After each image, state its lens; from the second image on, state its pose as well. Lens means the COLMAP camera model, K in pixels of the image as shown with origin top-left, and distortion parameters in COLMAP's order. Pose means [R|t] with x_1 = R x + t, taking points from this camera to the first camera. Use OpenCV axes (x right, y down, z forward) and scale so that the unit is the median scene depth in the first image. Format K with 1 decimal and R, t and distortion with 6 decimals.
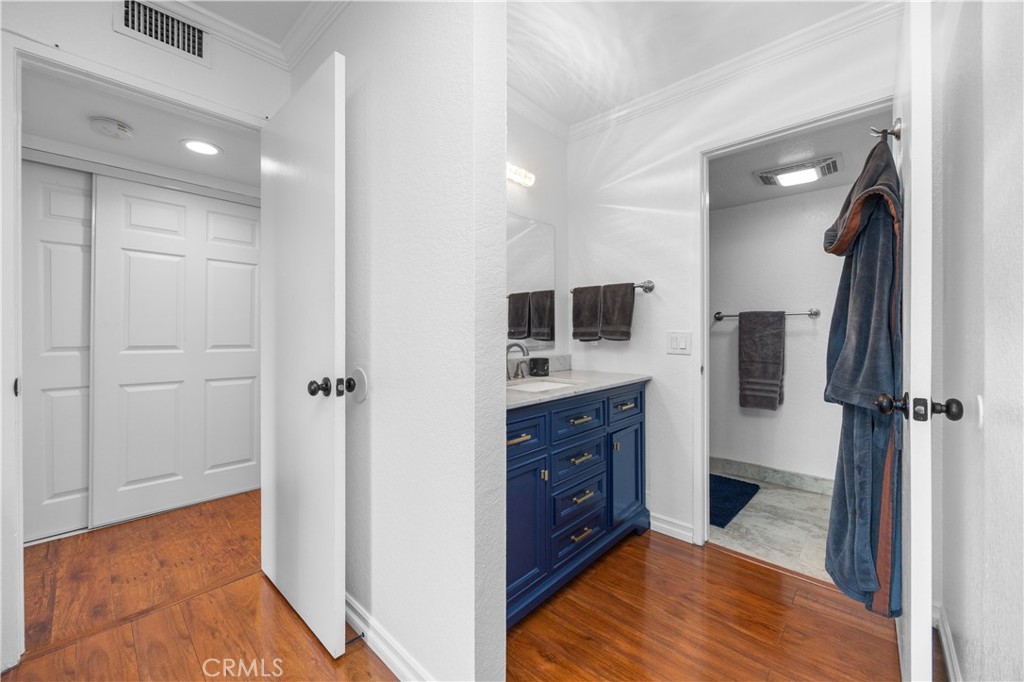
lens RADIAL K [[394.9, 0, 525.0], [0, 394.9, 326.3], [0, 0, 1]] dist [-0.001192, 0.000017]
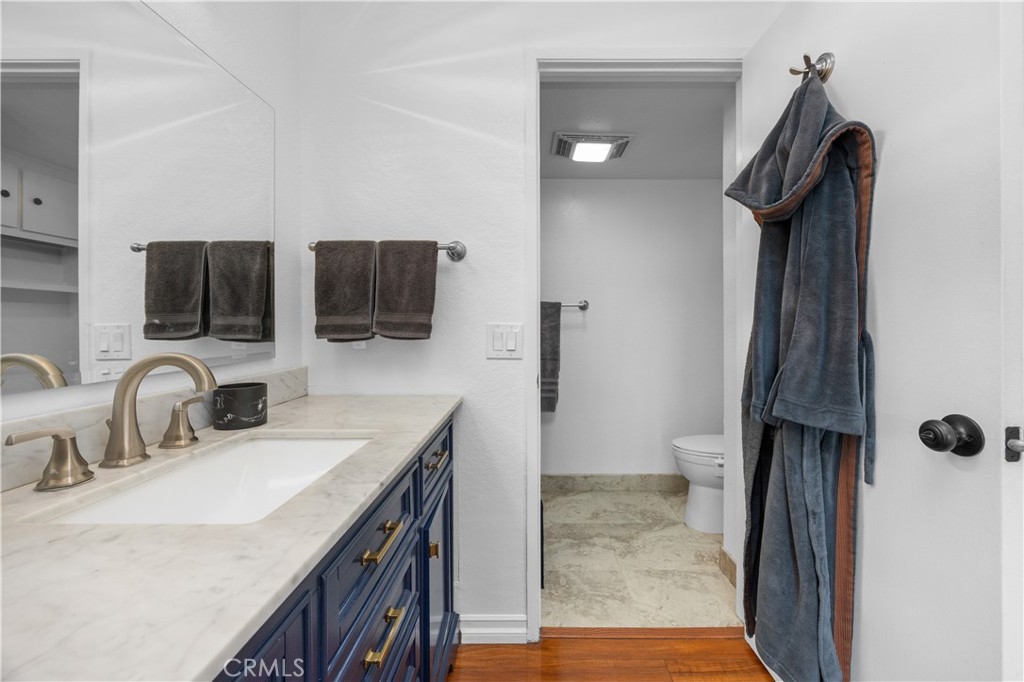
lens RADIAL K [[394.9, 0, 525.0], [0, 394.9, 326.3], [0, 0, 1]] dist [-0.001192, 0.000017]
pose [[0.755622, -0.000503, 0.655008, -0.011060], [-0.010327, 0.999866, 0.012682, 0.007558], [-0.654926, -0.016347, 0.755516, 0.439759]]
